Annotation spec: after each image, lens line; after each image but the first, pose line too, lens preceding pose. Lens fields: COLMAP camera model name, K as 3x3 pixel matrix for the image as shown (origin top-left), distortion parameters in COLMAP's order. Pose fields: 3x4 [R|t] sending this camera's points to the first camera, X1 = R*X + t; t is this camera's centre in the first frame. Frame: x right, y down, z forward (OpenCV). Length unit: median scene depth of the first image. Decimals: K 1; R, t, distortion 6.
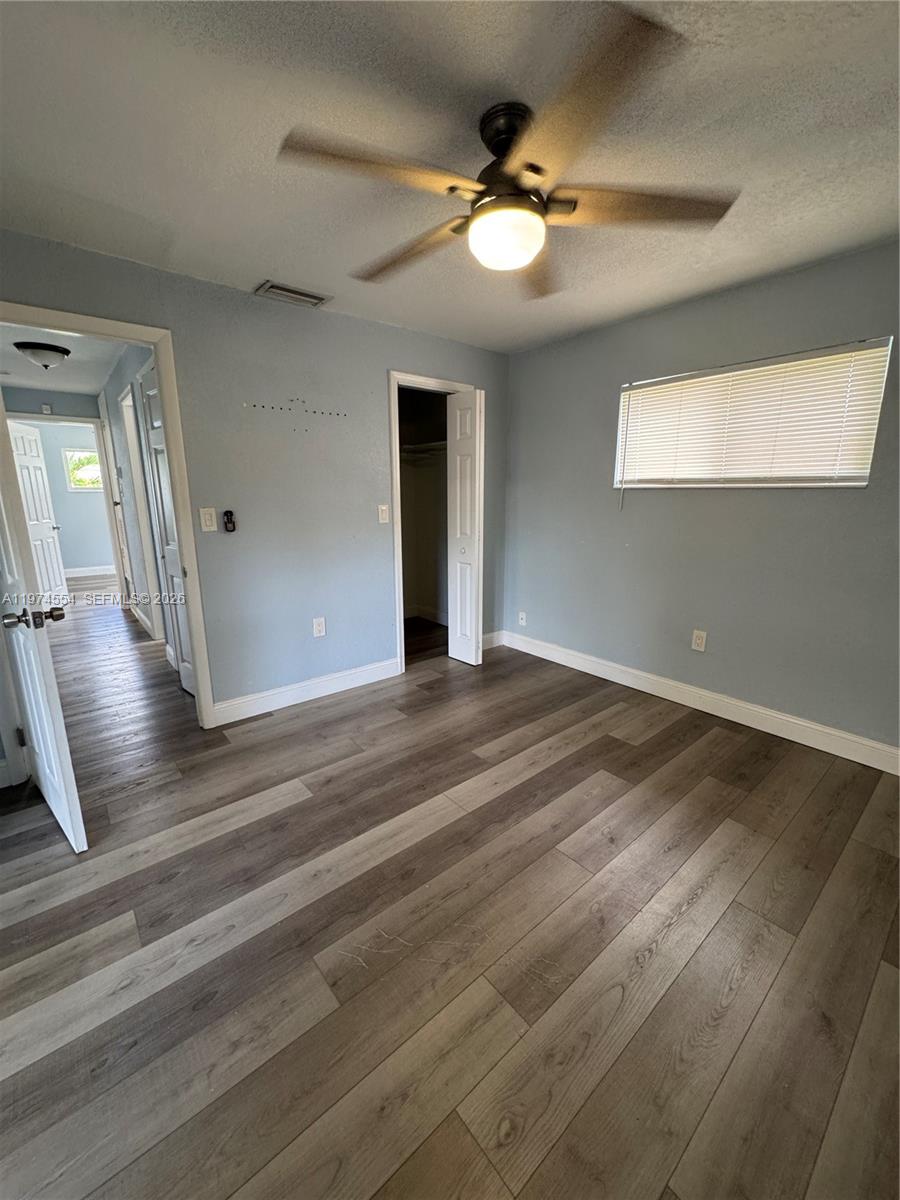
lens RADIAL K [[480.2, 0, 451.9], [0, 480.2, 600.0], [0, 0, 1]] dist [0.000302, -0.000497]
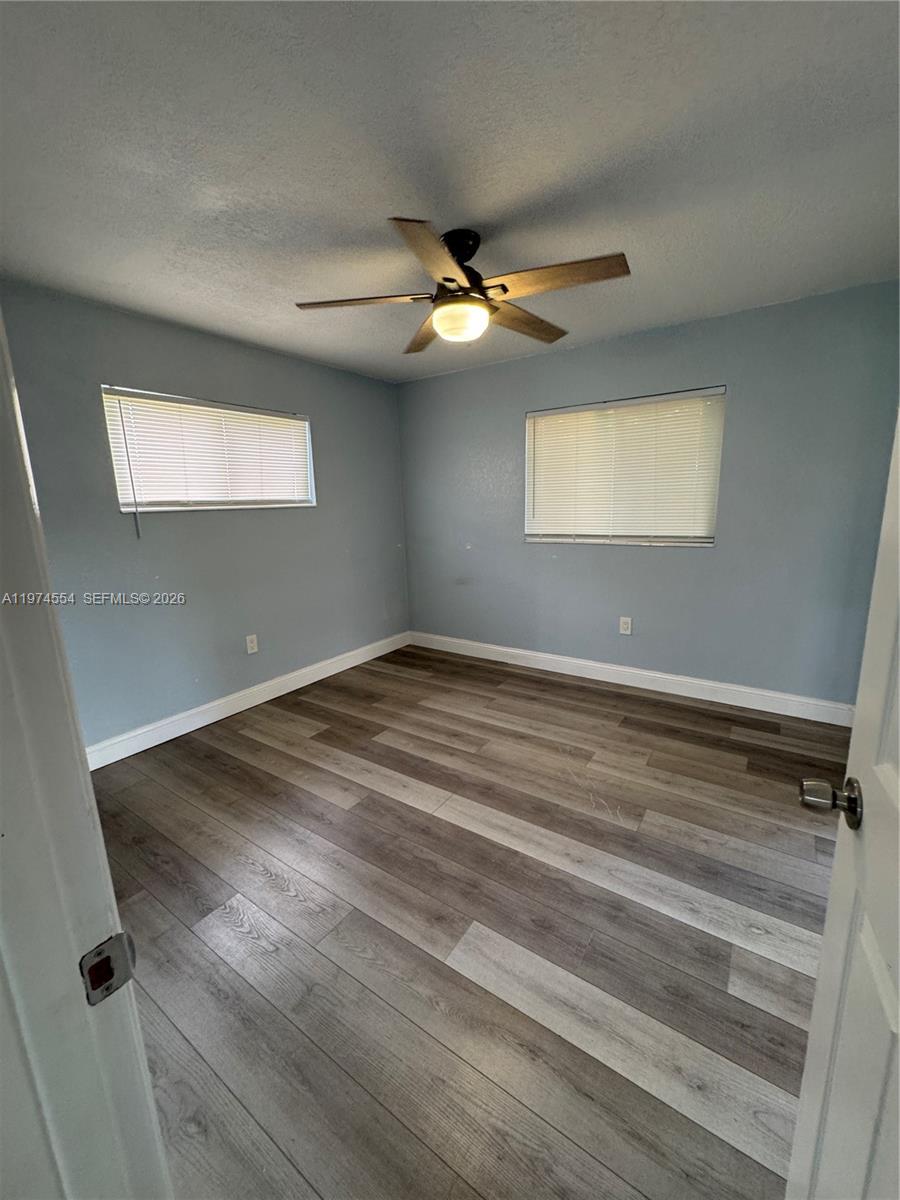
lens RADIAL K [[480.2, 0, 452.9], [0, 480.2, 595.8], [0, 0, 1]] dist [0.000302, -0.000497]
pose [[-0.263816, -0.177066, 0.948182, -0.846730], [0.243580, 0.938918, 0.243108, -0.232342], [-0.933311, 0.295094, -0.204572, 0.988498]]
